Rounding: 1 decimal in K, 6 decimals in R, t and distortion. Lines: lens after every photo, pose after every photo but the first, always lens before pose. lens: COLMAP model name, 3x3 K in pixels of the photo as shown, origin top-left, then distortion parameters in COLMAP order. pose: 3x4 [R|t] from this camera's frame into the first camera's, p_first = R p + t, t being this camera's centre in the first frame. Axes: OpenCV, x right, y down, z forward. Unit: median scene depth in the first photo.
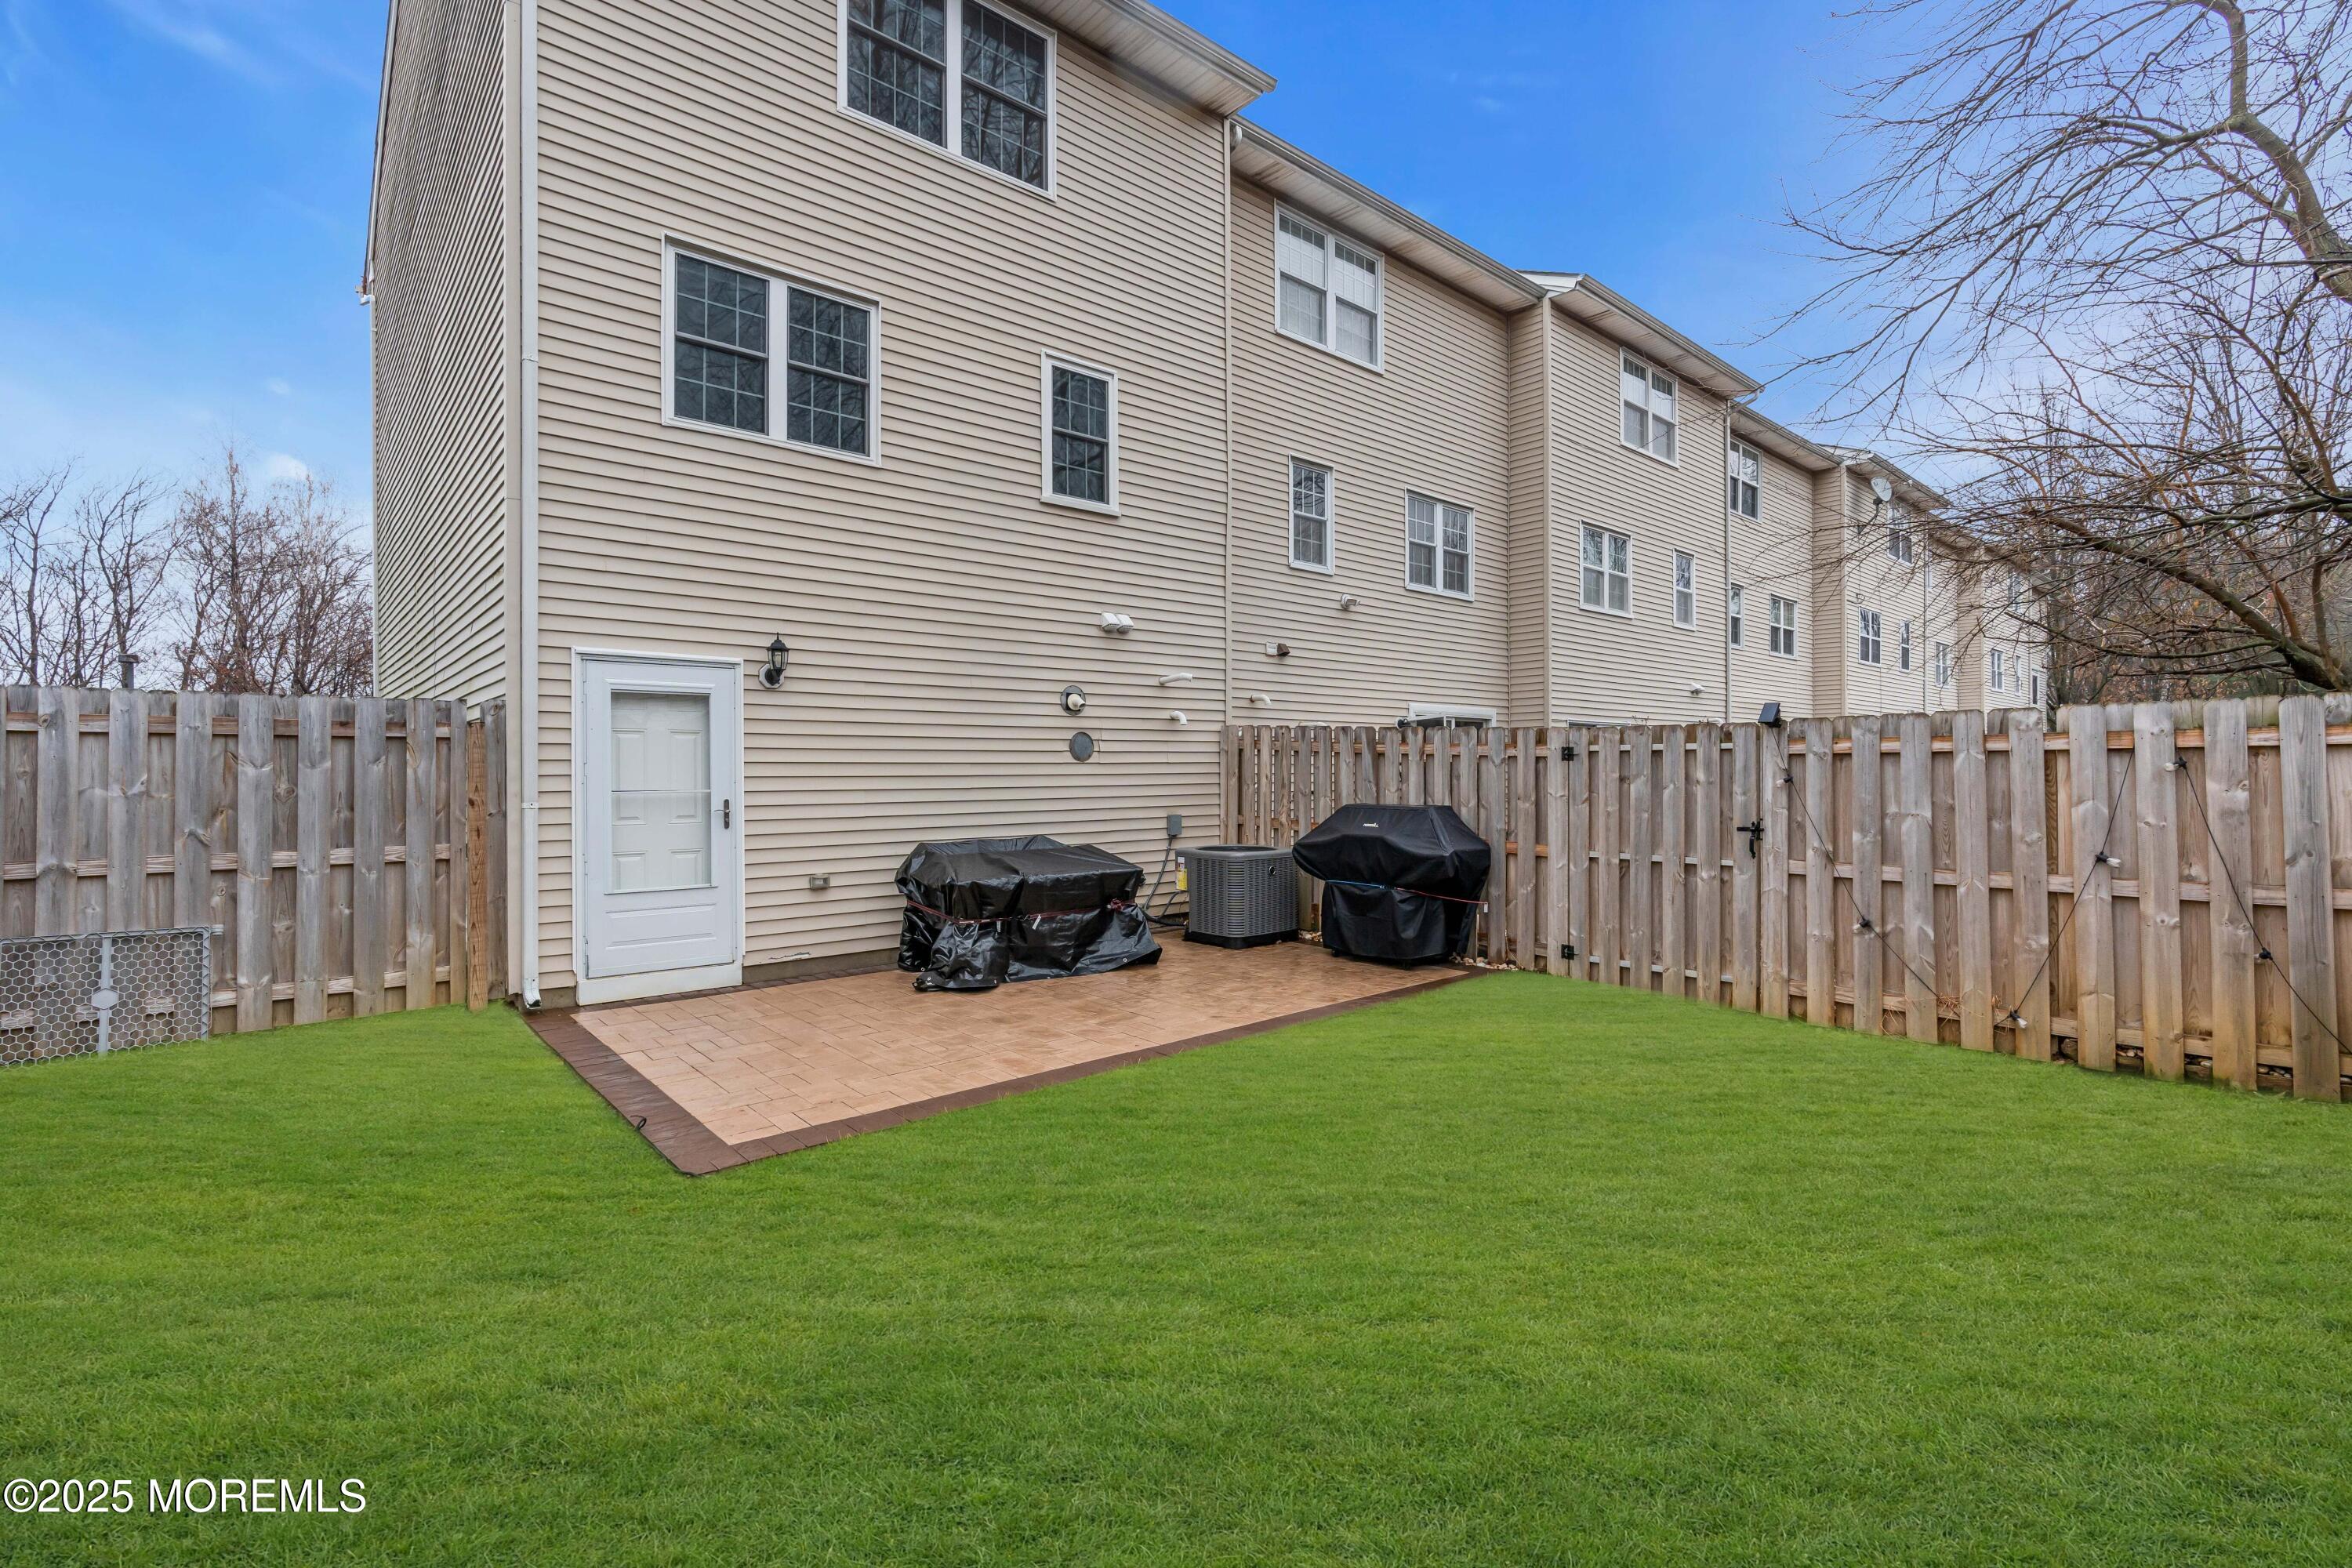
lens RADIAL K [[1049.1, 0, 1176.5], [0, 1049.1, 774.7], [0, 0, 1]] dist [-0.009735, 0.000432]
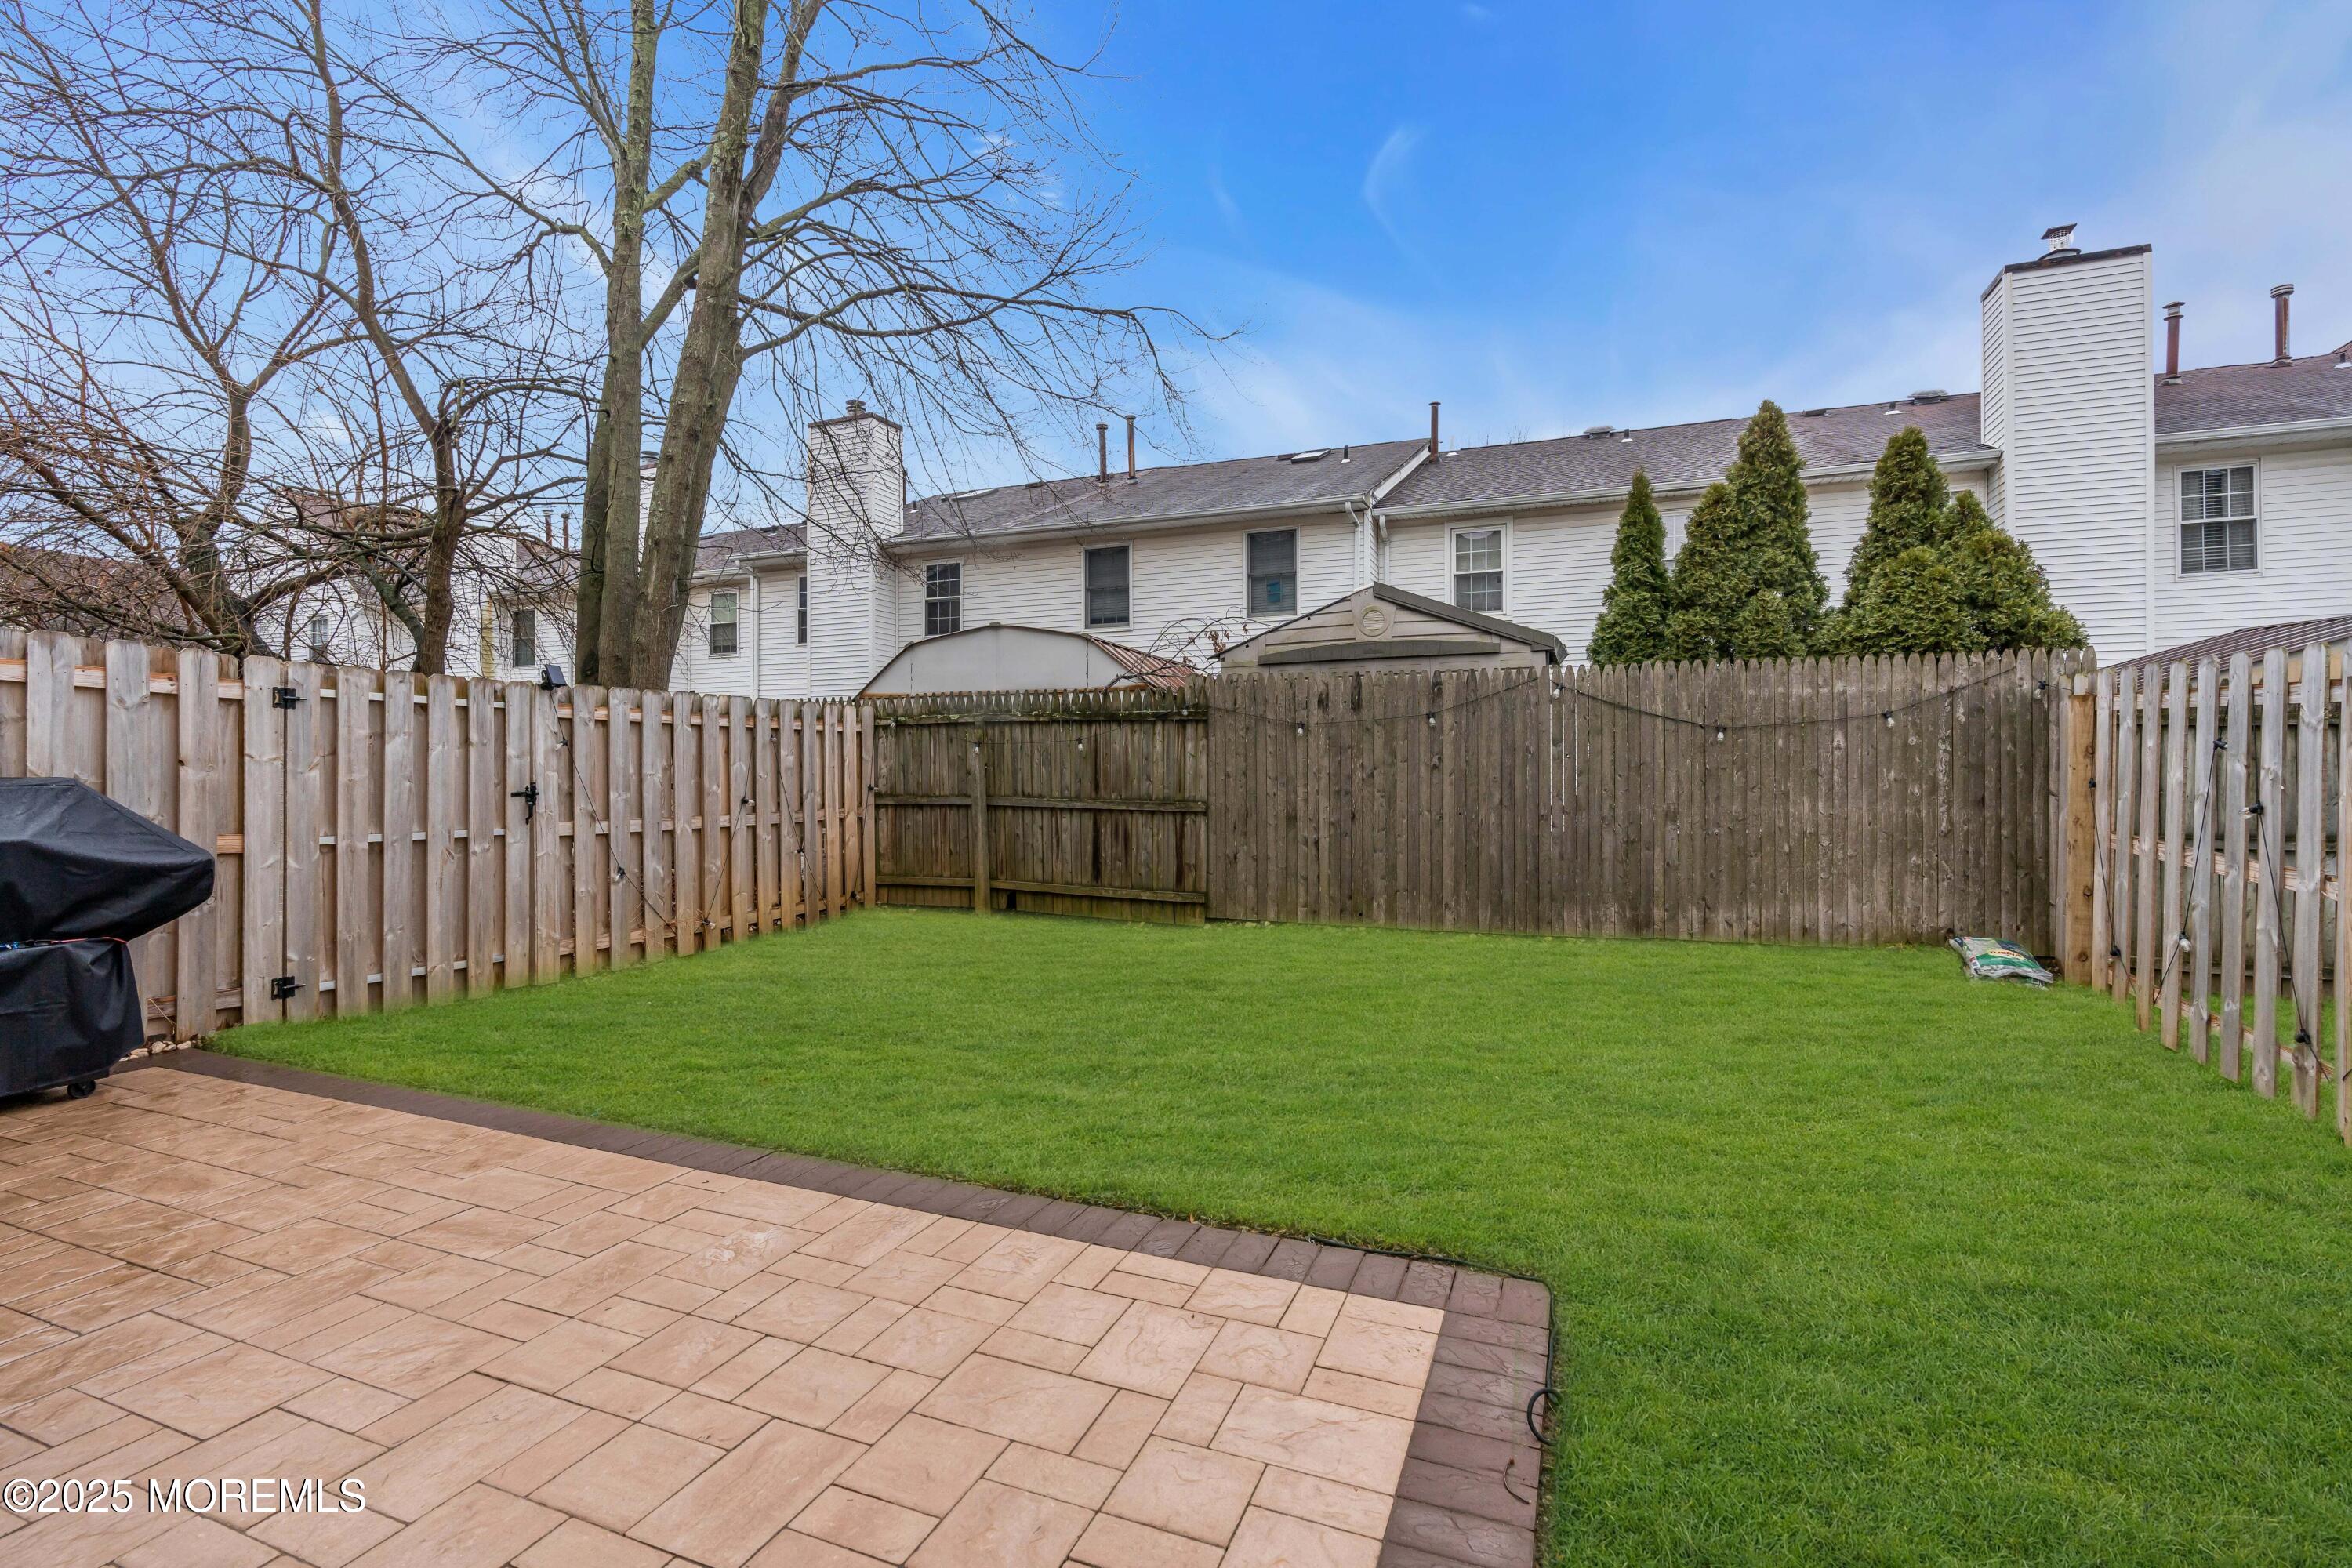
lens RADIAL K [[1049.1, 0, 1176.5], [0, 1049.1, 774.7], [0, 0, 1]] dist [-0.009735, 0.000432]
pose [[-0.465453, 0.000123, 0.885073, -0.574760], [-0.000136, 1.000000, -0.000211, 0.034751], [-0.885073, -0.000218, -0.465453, 0.920411]]
